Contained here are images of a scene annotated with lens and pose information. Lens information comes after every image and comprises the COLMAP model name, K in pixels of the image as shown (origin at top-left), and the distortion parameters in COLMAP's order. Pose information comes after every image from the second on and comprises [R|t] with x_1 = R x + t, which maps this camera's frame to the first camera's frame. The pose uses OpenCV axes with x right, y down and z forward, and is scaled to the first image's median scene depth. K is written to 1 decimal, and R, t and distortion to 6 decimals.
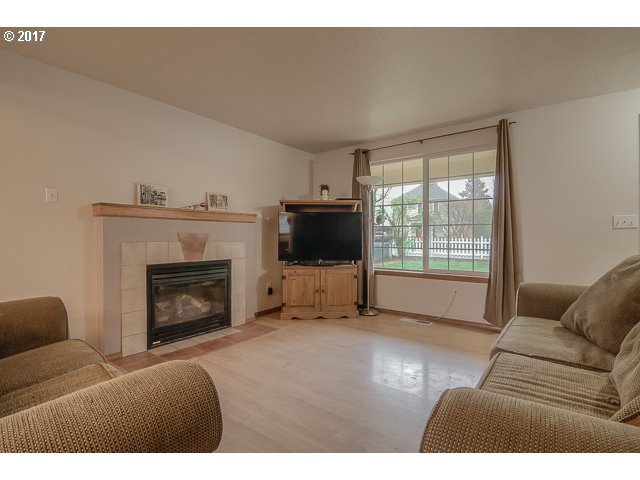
lens RADIAL K [[305.8, 0, 321.7], [0, 305.8, 240.4], [0, 0, 1]] dist [-0.005957, -0.005417]
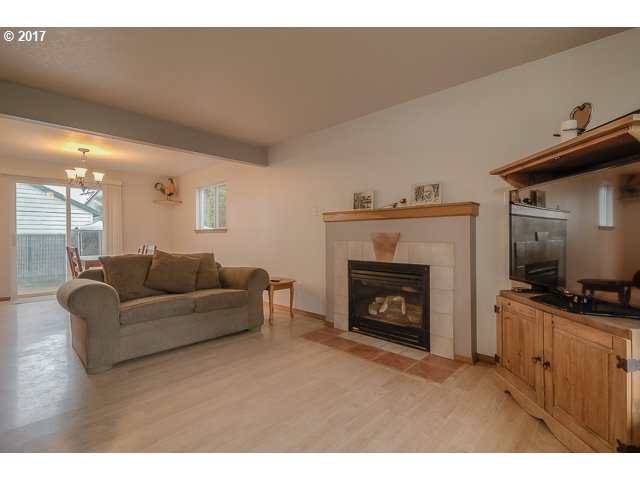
lens RADIAL K [[305.8, 0, 322.1], [0, 305.8, 235.3], [0, 0, 1]] dist [-0.005957, -0.005417]
pose [[-0.111952, -0.001475, -0.993713, 0.564306], [-0.005879, 0.999982, -0.000822, -0.013638], [0.993696, 0.005750, -0.111959, 0.909876]]
